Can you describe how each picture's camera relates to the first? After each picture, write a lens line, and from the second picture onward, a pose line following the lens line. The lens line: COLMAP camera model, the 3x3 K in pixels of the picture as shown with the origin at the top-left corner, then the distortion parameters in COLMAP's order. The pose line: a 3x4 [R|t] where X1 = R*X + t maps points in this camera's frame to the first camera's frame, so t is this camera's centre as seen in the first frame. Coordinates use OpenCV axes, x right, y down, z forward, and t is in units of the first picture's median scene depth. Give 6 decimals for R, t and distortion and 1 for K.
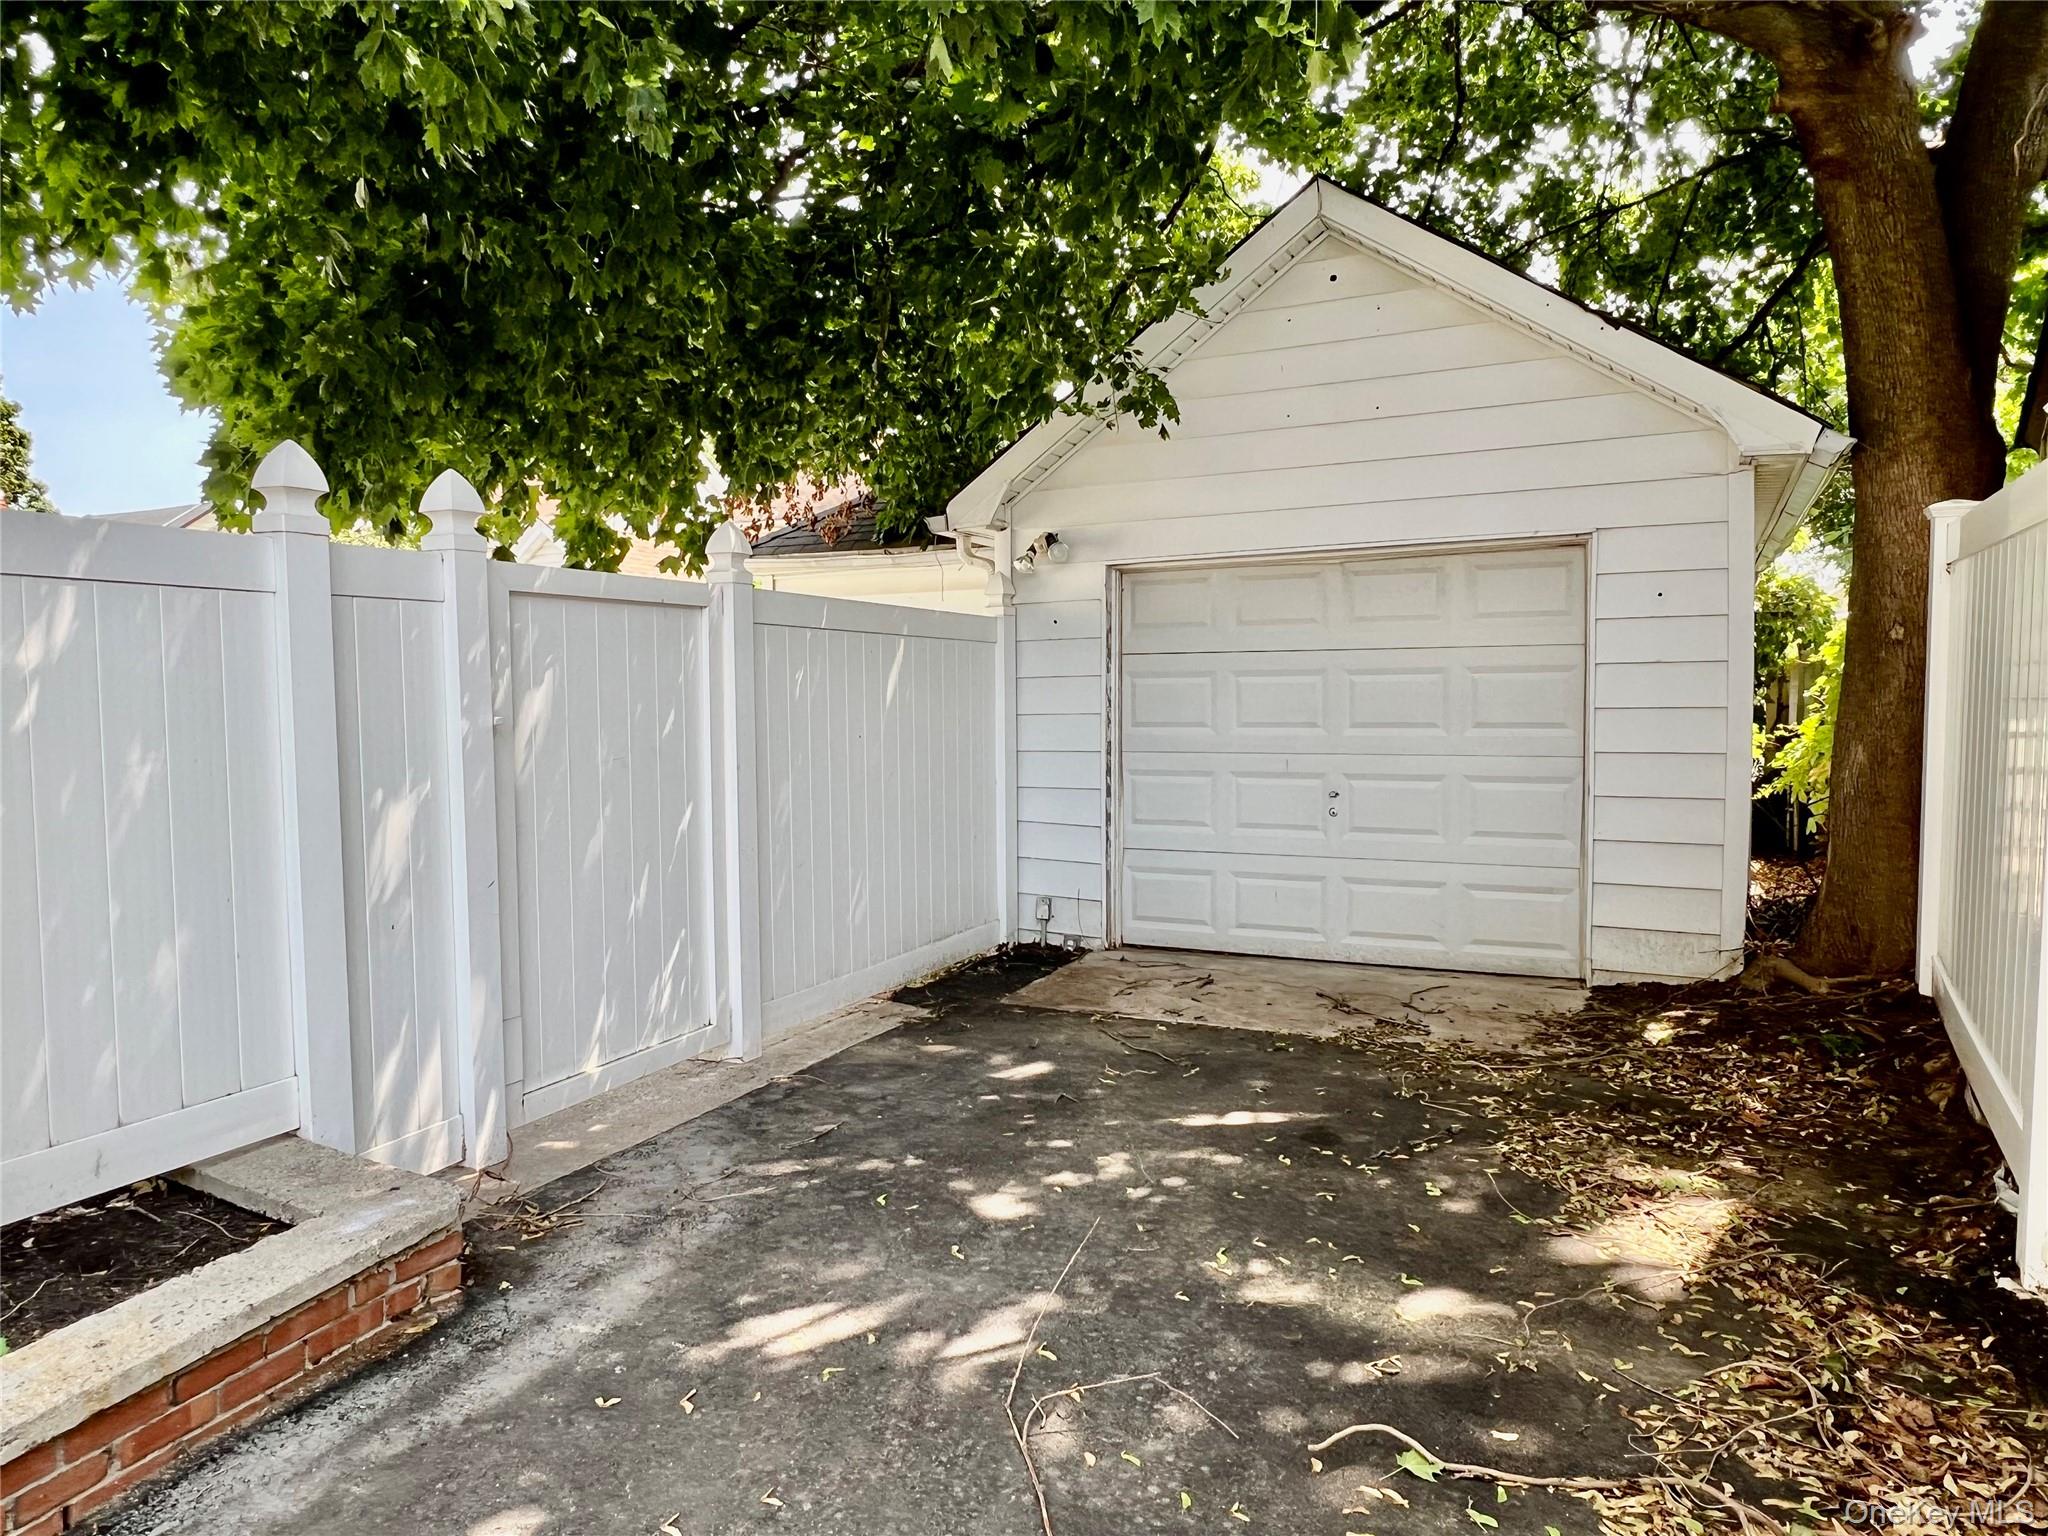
lens RADIAL K [[1338.3, 0, 1025.1], [0, 1338.3, 769.8], [0, 0, 1]] dist [-0.005273, 0.002675]
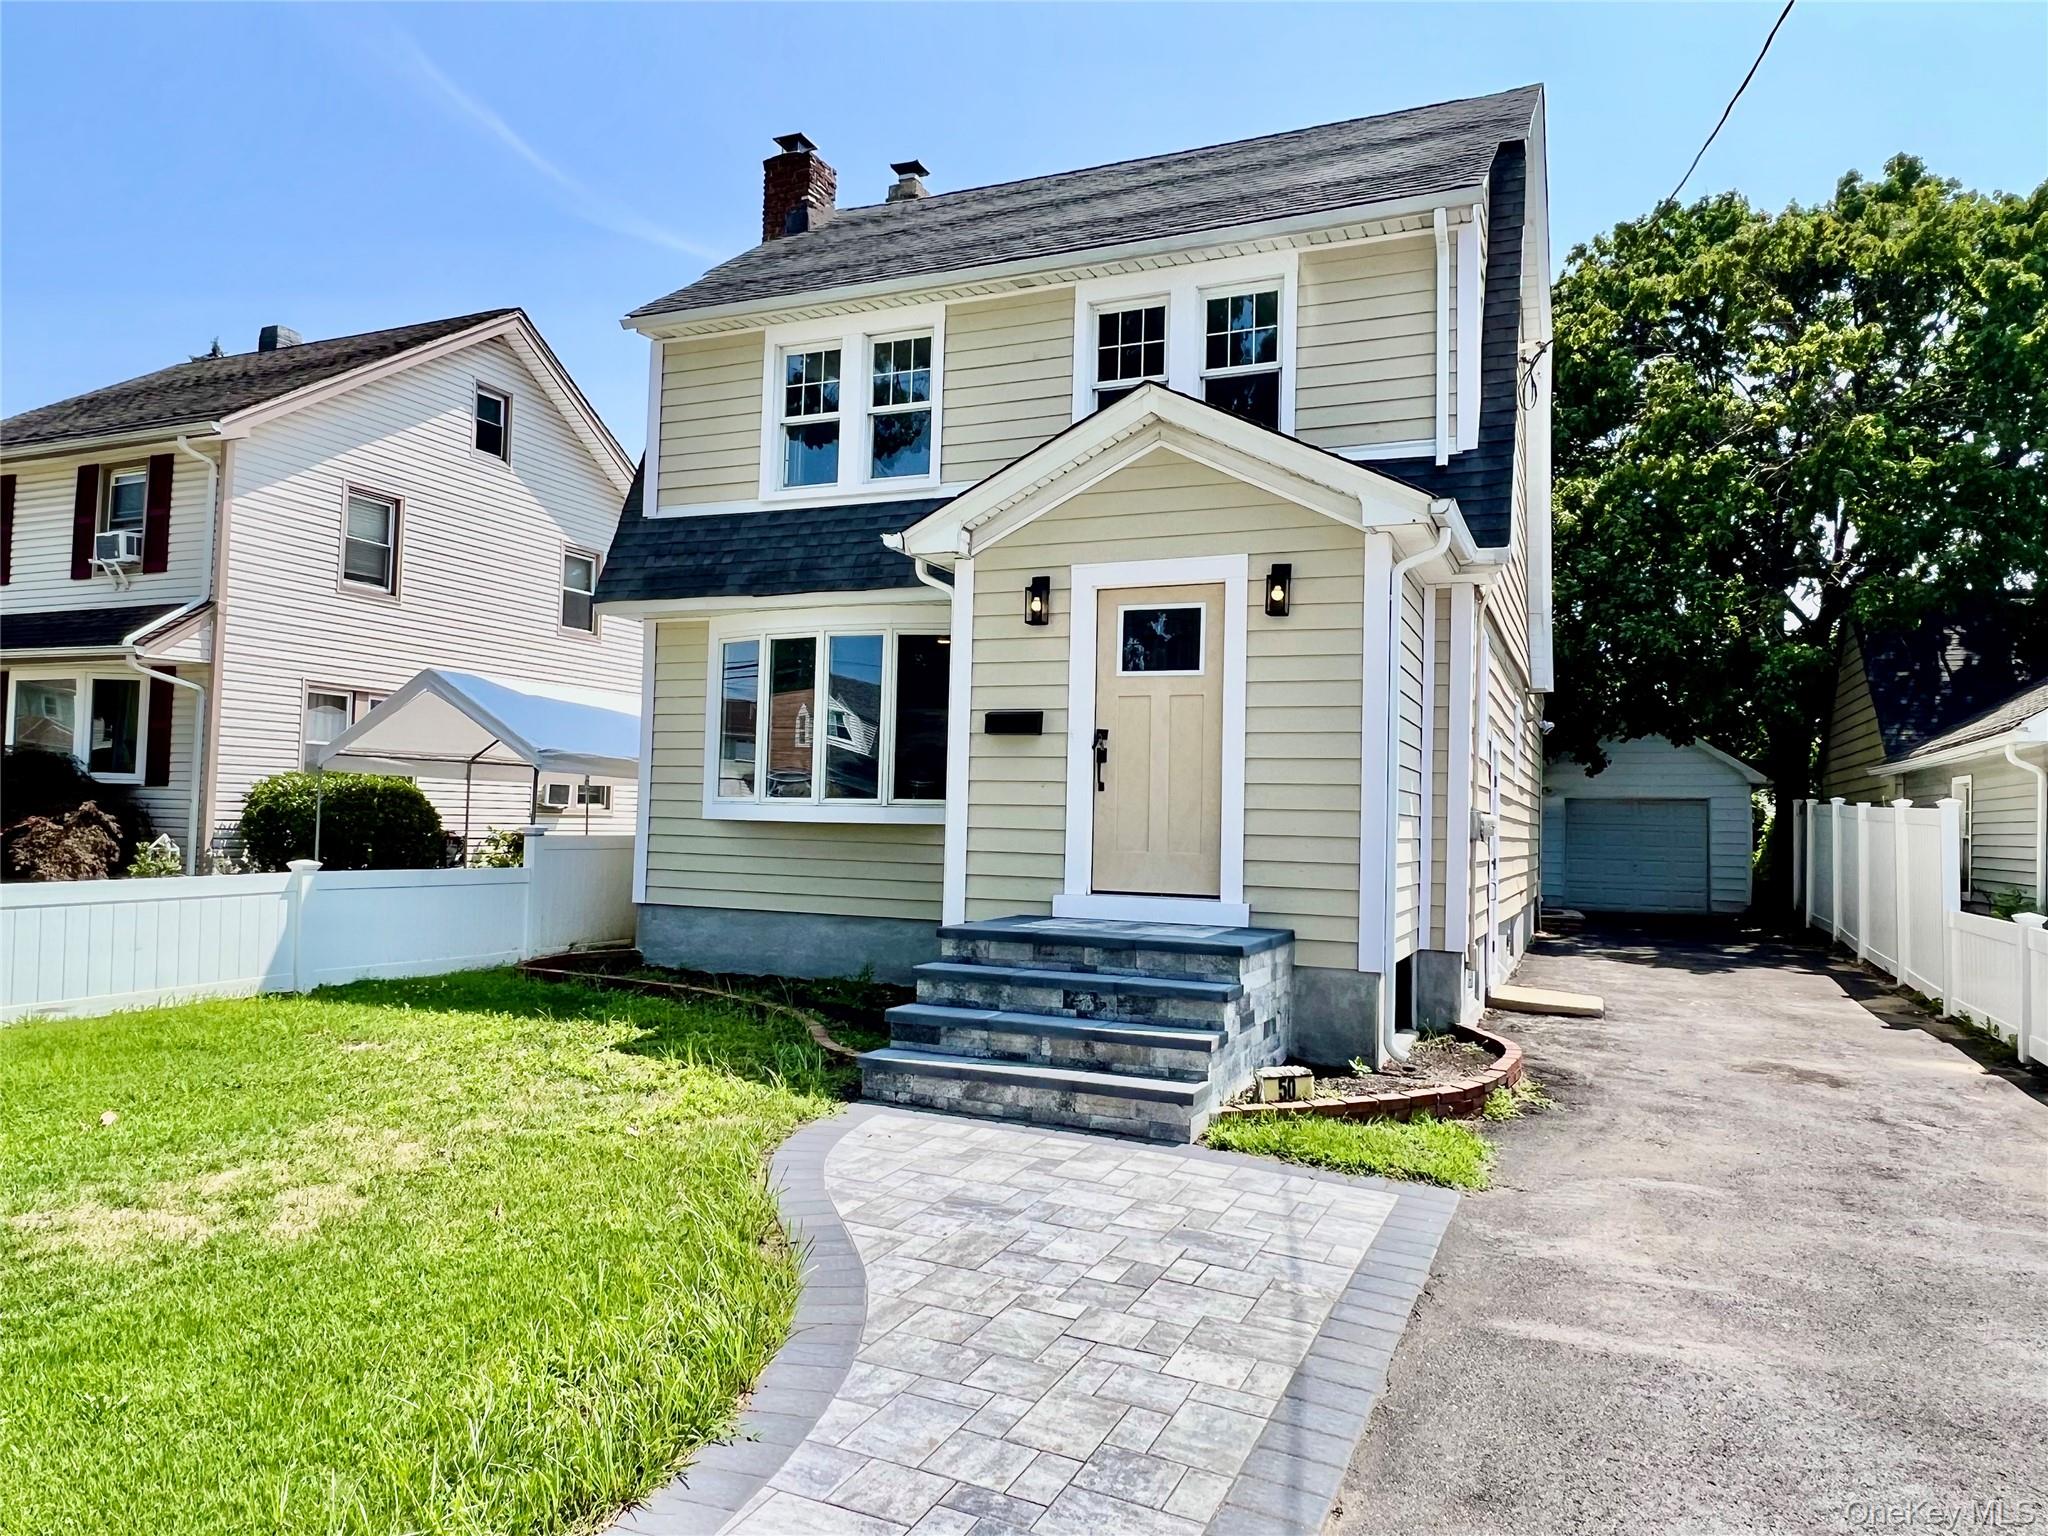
lens RADIAL K [[1338.3, 0, 1026.7], [0, 1338.3, 770.1], [0, 0, 1]] dist [-0.005273, 0.002675]
pose [[0.997368, 0.042839, 0.058489, -1.753860], [-0.036317, 0.993450, -0.108344, 0.229232], [-0.062748, 0.105935, 0.992391, -2.690320]]
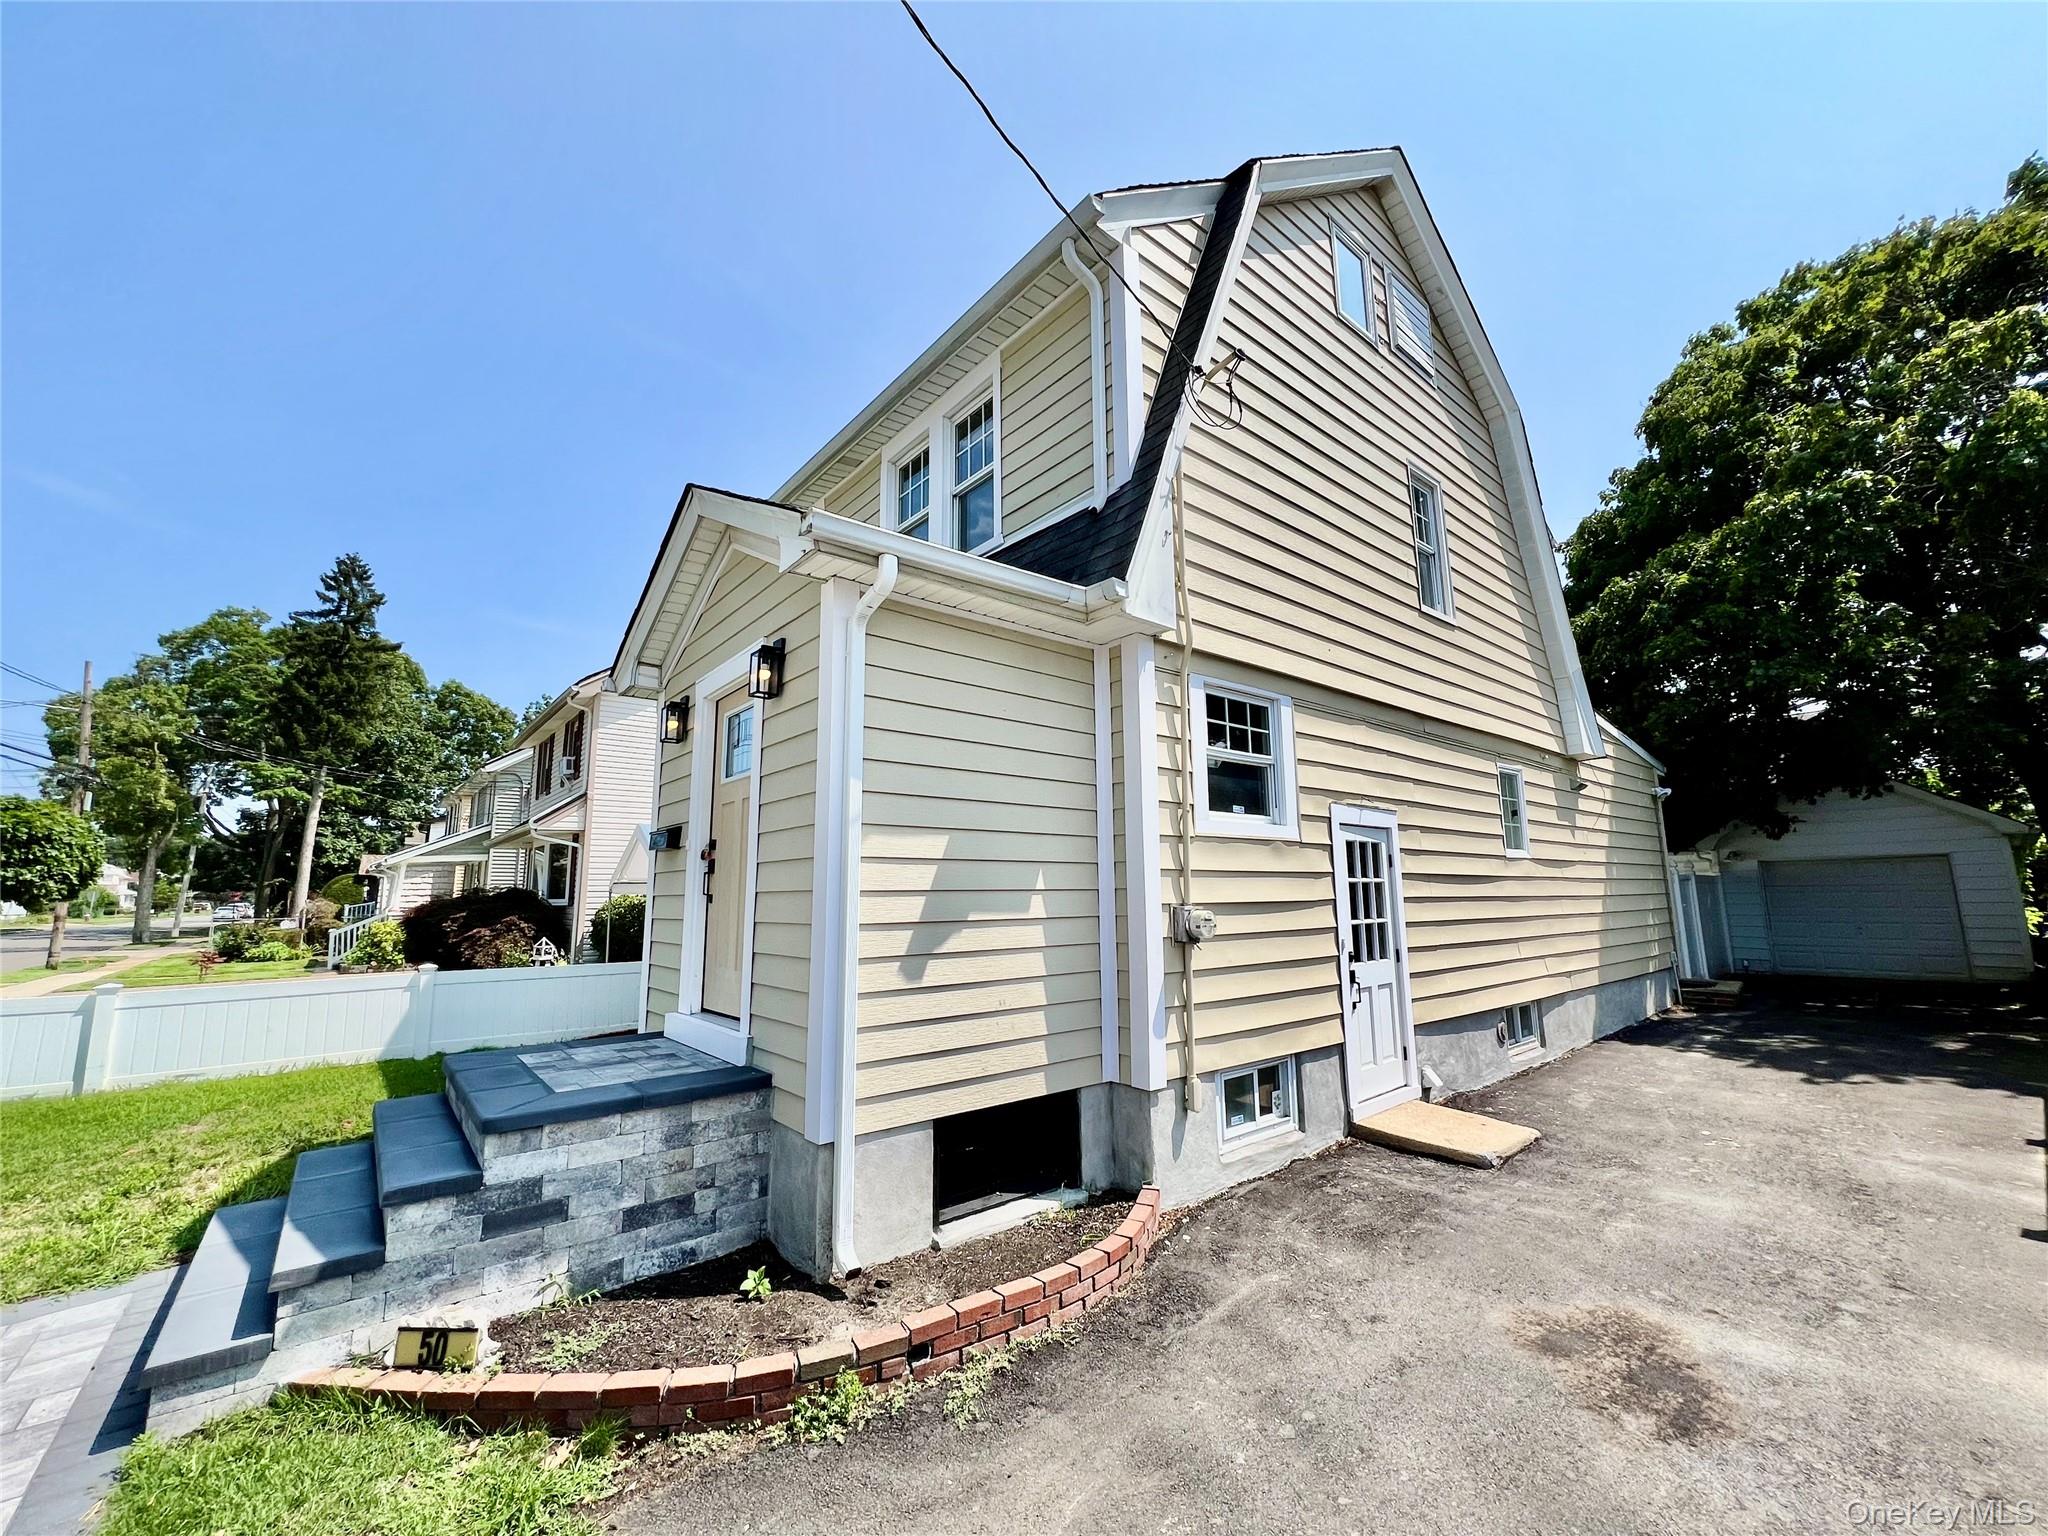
lens RADIAL K [[817.9, 0, 1017.1], [0, 817.9, 764.6], [0, 0, 1]] dist [-0.003635, 0.000675]
pose [[0.918295, -0.059538, -0.391395, -0.995442], [-0.028594, 0.976071, -0.215564, 0.132512], [0.394864, 0.209143, 0.894618, -1.978431]]
